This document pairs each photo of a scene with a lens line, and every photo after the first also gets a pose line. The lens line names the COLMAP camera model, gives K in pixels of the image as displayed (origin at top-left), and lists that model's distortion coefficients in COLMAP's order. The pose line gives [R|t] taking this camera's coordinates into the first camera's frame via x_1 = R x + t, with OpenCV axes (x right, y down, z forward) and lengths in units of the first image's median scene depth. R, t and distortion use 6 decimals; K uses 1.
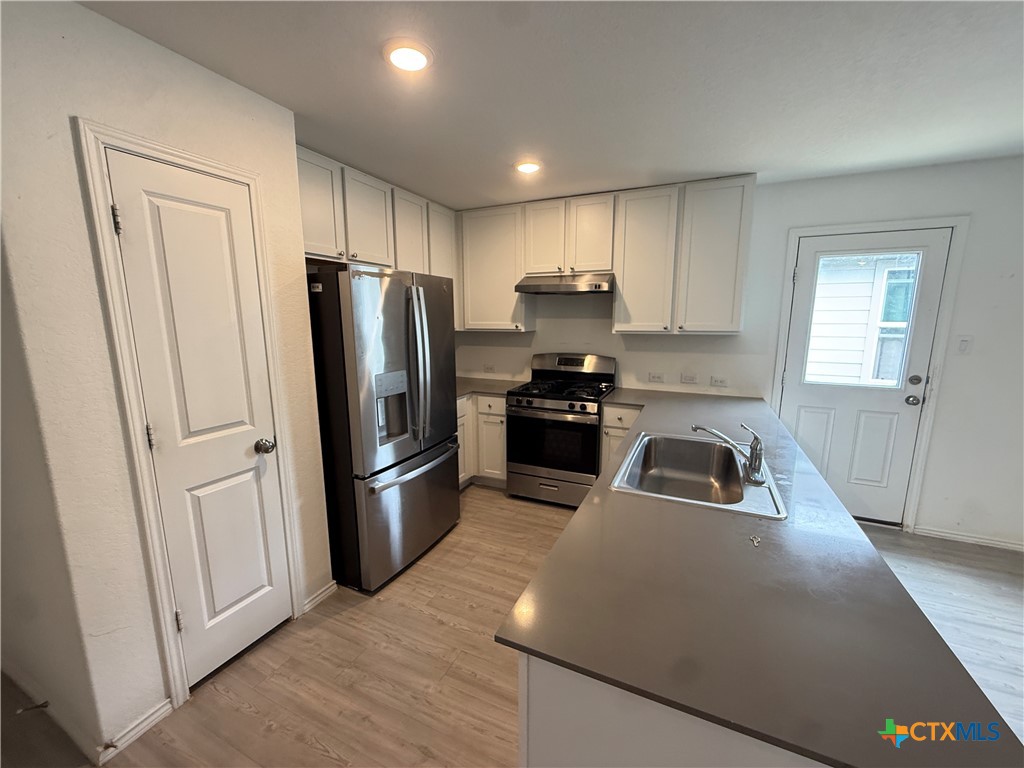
lens RADIAL K [[412.3, 0, 519.6], [0, 412.3, 388.0], [0, 0, 1]] dist [0.001410, -0.000156]
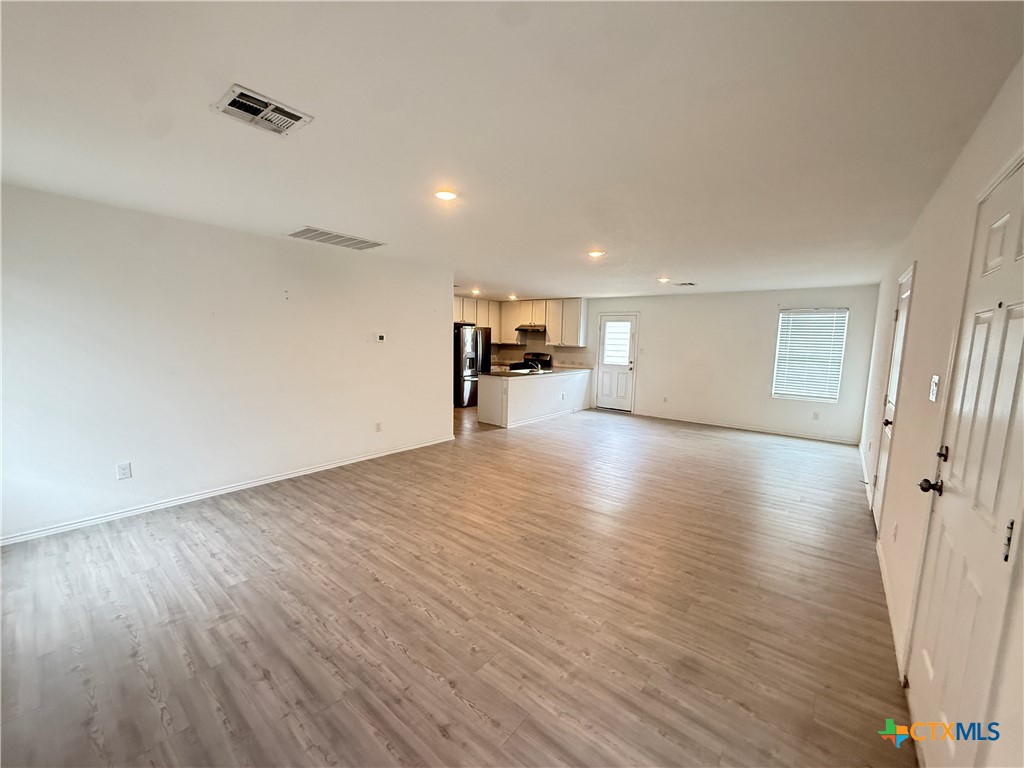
lens RADIAL K [[412.3, 0, 515.2], [0, 412.3, 388.8], [0, 0, 1]] dist [0.001410, -0.000156]
pose [[0.961709, 0.054484, -0.268601, 0.850711], [-0.067982, 0.996835, -0.041203, 0.321813], [0.265507, 0.057885, 0.962370, -1.937157]]
